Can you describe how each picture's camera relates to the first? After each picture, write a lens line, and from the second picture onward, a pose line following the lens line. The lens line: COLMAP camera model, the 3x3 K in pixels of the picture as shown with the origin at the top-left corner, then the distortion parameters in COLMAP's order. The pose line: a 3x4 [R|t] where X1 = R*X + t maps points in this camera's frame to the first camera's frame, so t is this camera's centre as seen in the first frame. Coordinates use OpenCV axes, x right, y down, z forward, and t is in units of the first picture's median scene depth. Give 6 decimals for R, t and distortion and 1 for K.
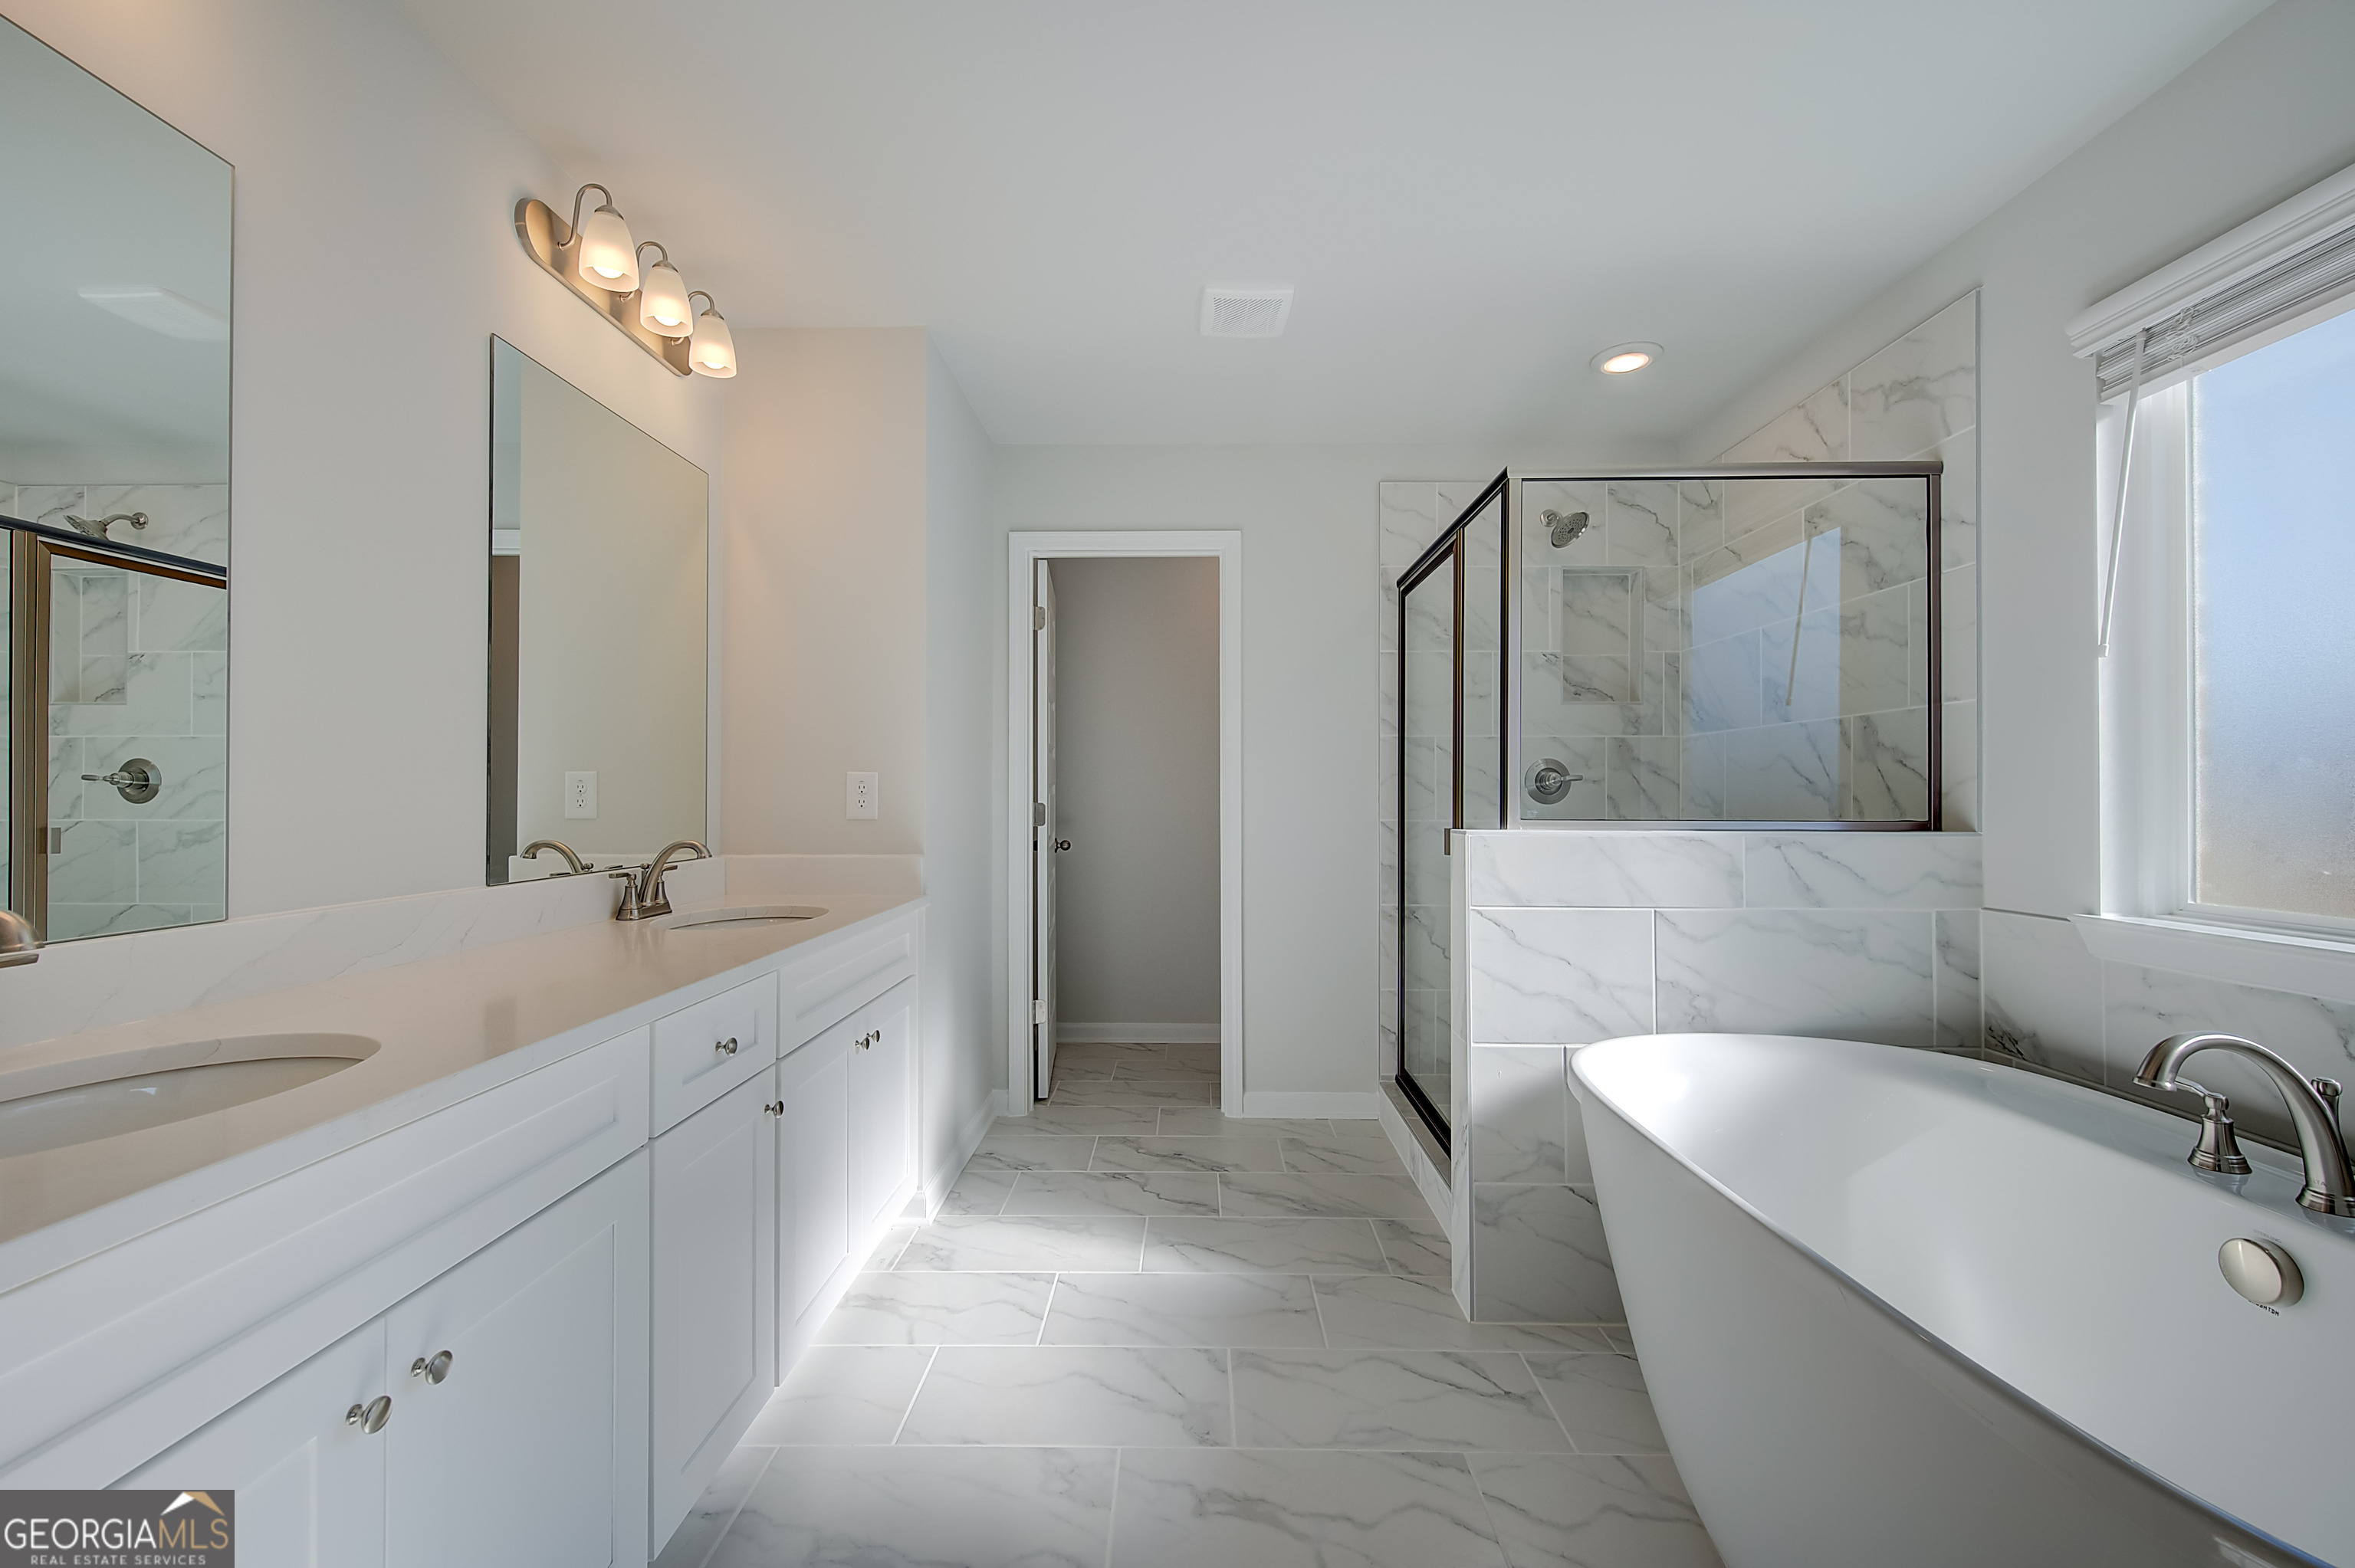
lens RADIAL K [[942.4, 0, 1178.7], [0, 942.4, 781.7], [0, 0, 1]] dist [0.002456, 0.000083]
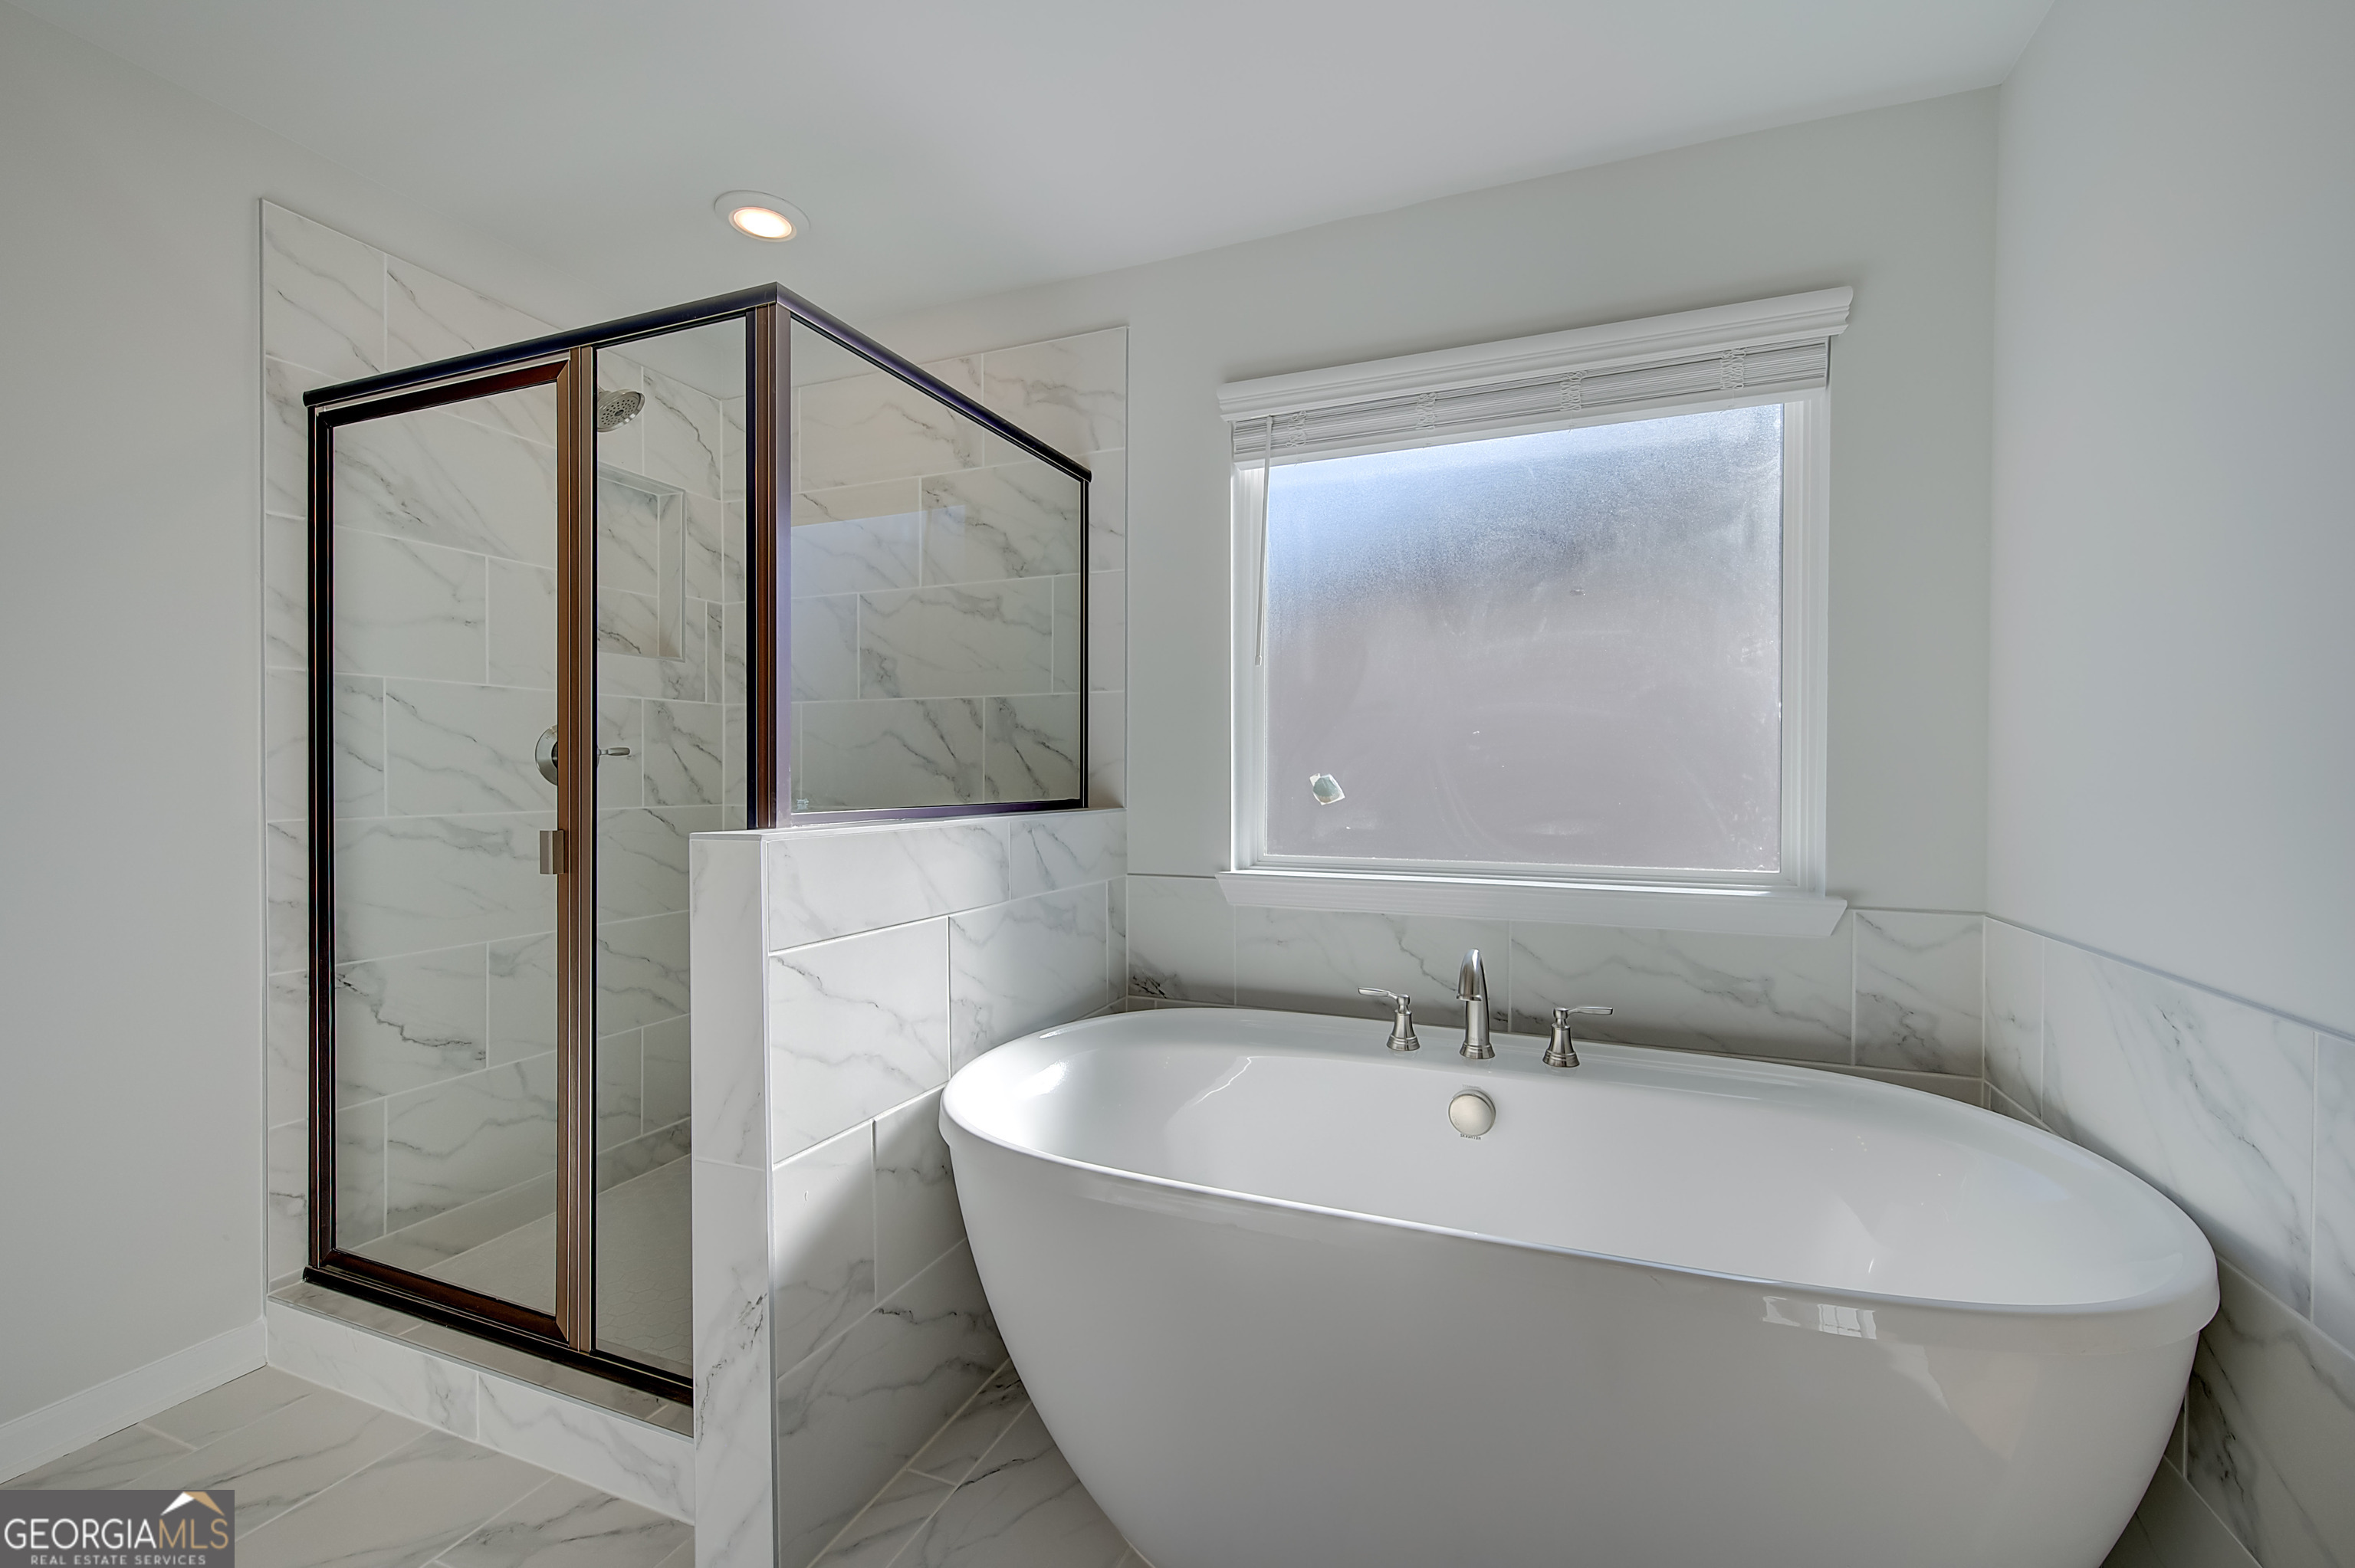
lens RADIAL K [[942.4, 0, 1178.7], [0, 942.4, 781.7], [0, 0, 1]] dist [0.002456, 0.000083]
pose [[0.353570, -0.009836, 0.935356, -0.171320], [-0.013969, 0.999778, 0.015794, 0.002749], [-0.935304, -0.018650, 0.353354, 0.476097]]
